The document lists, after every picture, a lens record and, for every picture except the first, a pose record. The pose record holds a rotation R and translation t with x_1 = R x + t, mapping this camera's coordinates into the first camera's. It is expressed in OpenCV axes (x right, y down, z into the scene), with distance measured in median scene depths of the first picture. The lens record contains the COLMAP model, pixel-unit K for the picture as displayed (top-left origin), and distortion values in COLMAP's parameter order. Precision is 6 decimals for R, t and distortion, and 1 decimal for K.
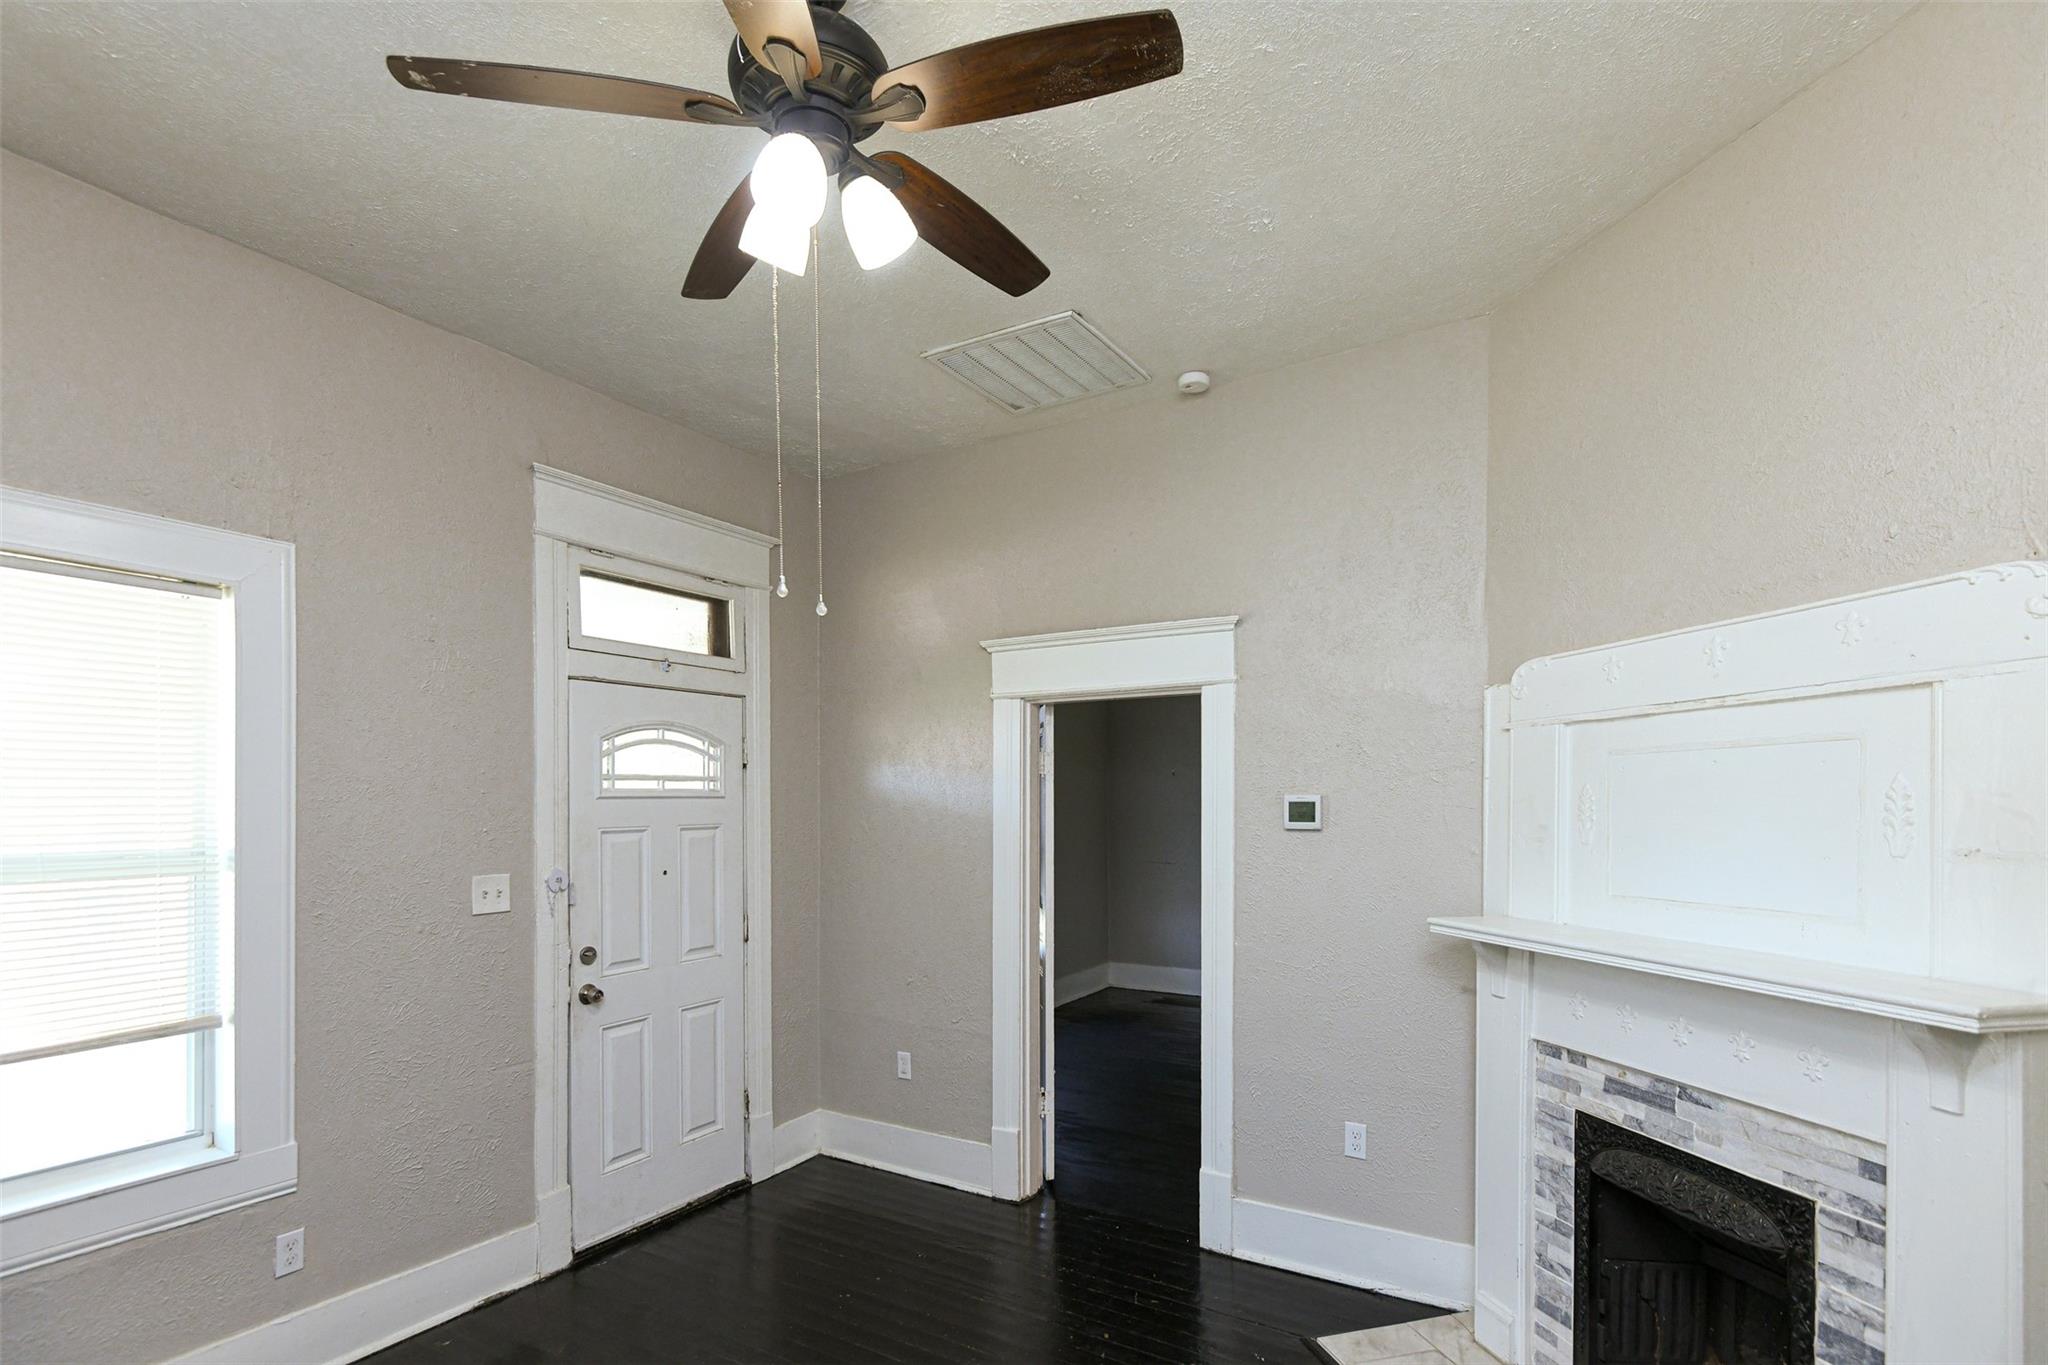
lens RADIAL K [[979.8, 0, 1009.8], [0, 979.8, 806.5], [0, 0, 1]] dist [0.013570, -0.005560]
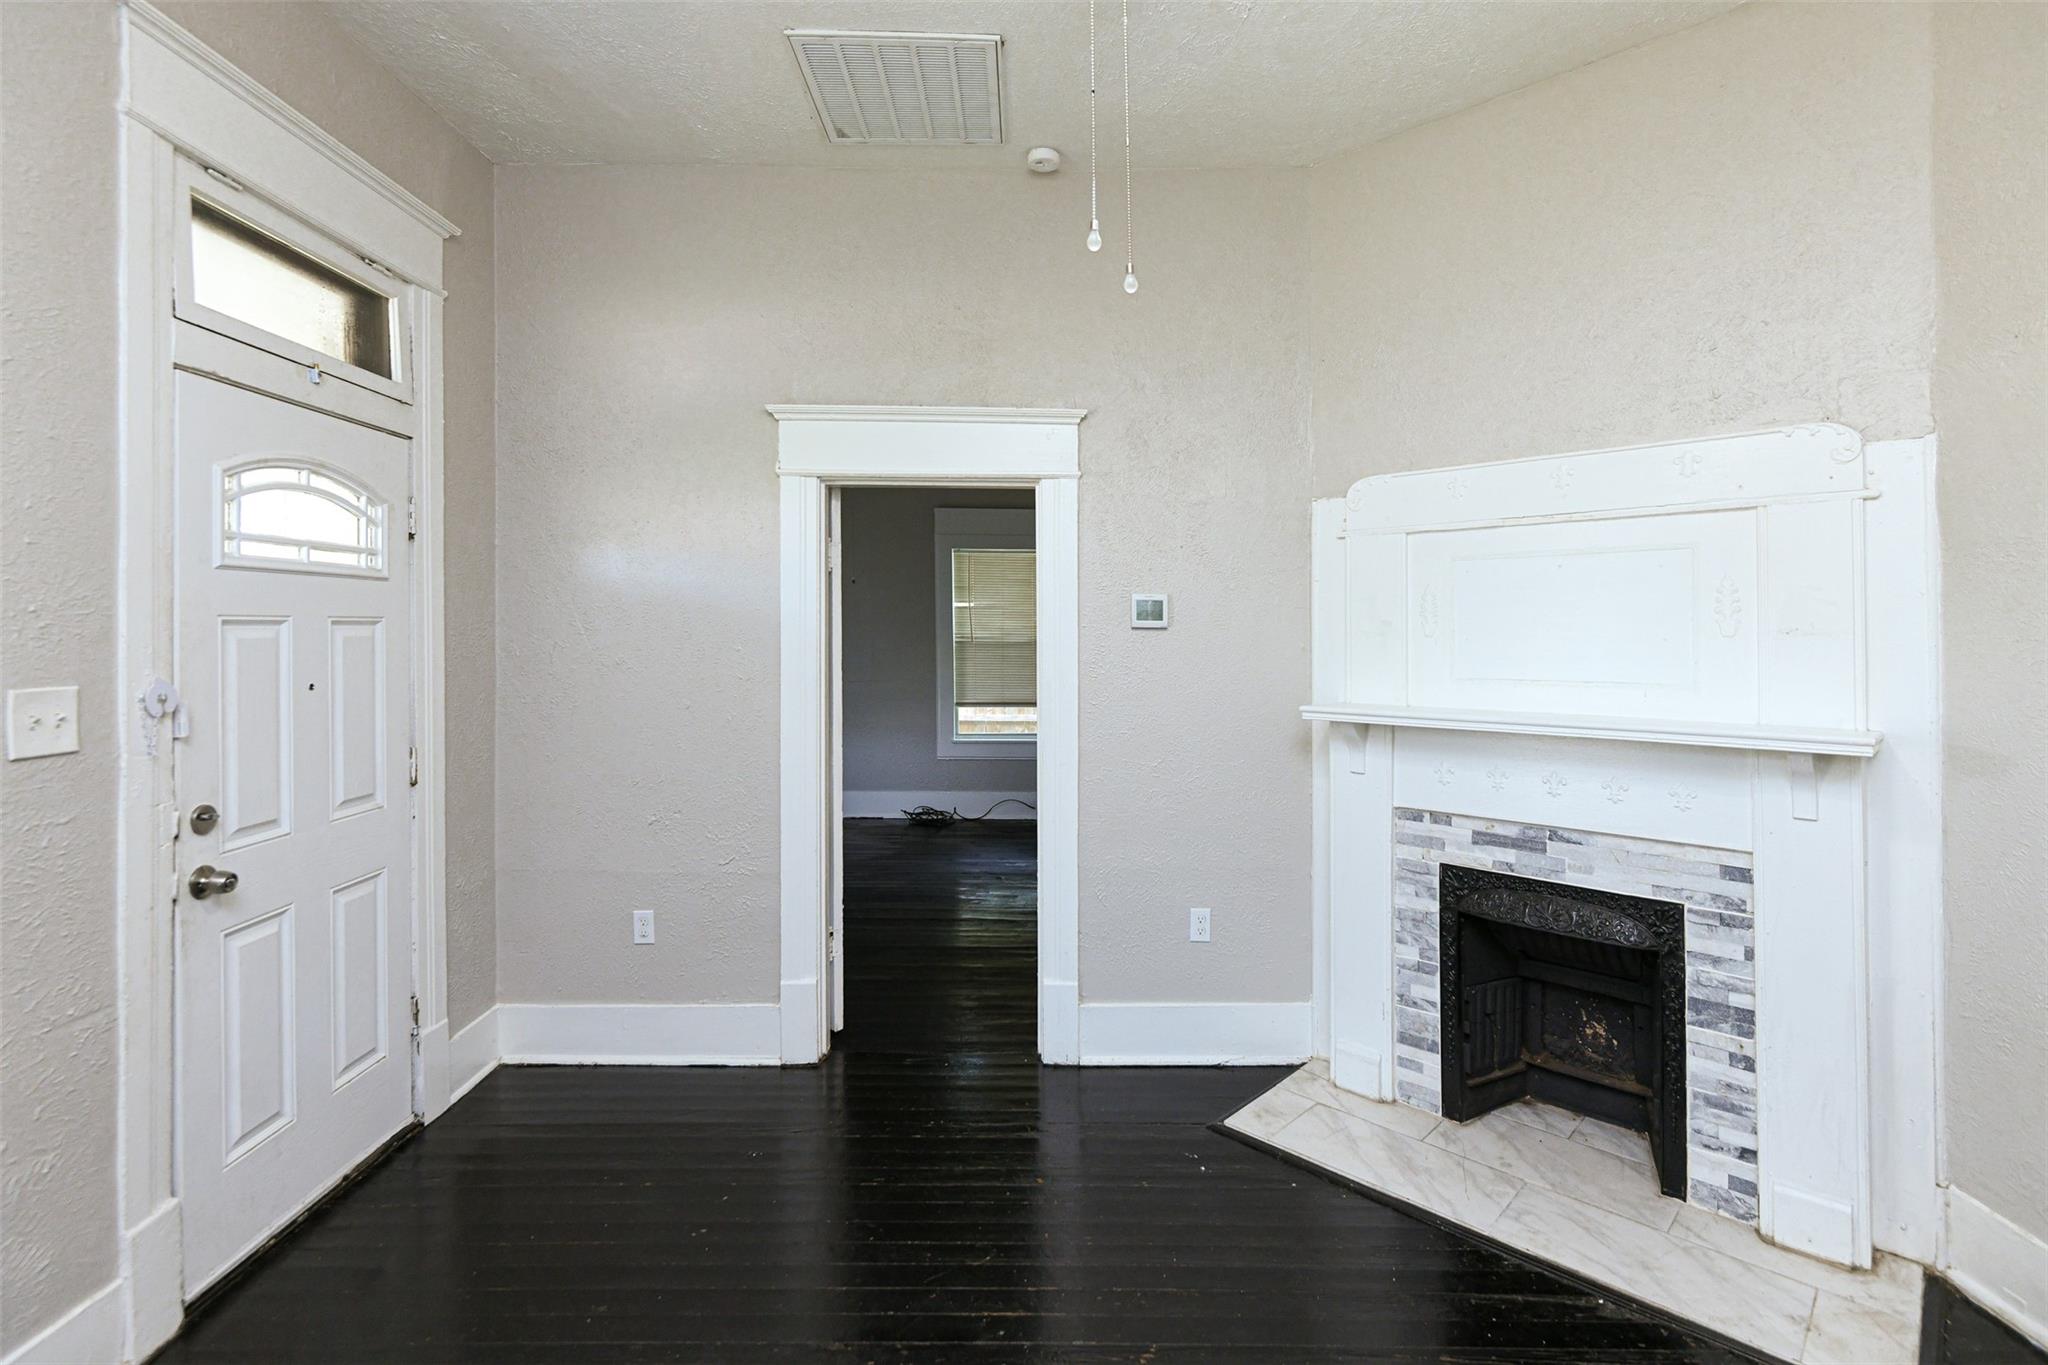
lens RADIAL K [[979.8, 0, 1012.0], [0, 979.8, 625.3], [0, 0, 1]] dist [0.013570, -0.005560]
pose [[0.846808, 0.013031, 0.531739, -0.425907], [-0.010213, 0.999914, -0.008240, 0.036519], [-0.531801, 0.001547, 0.846868, 0.253682]]
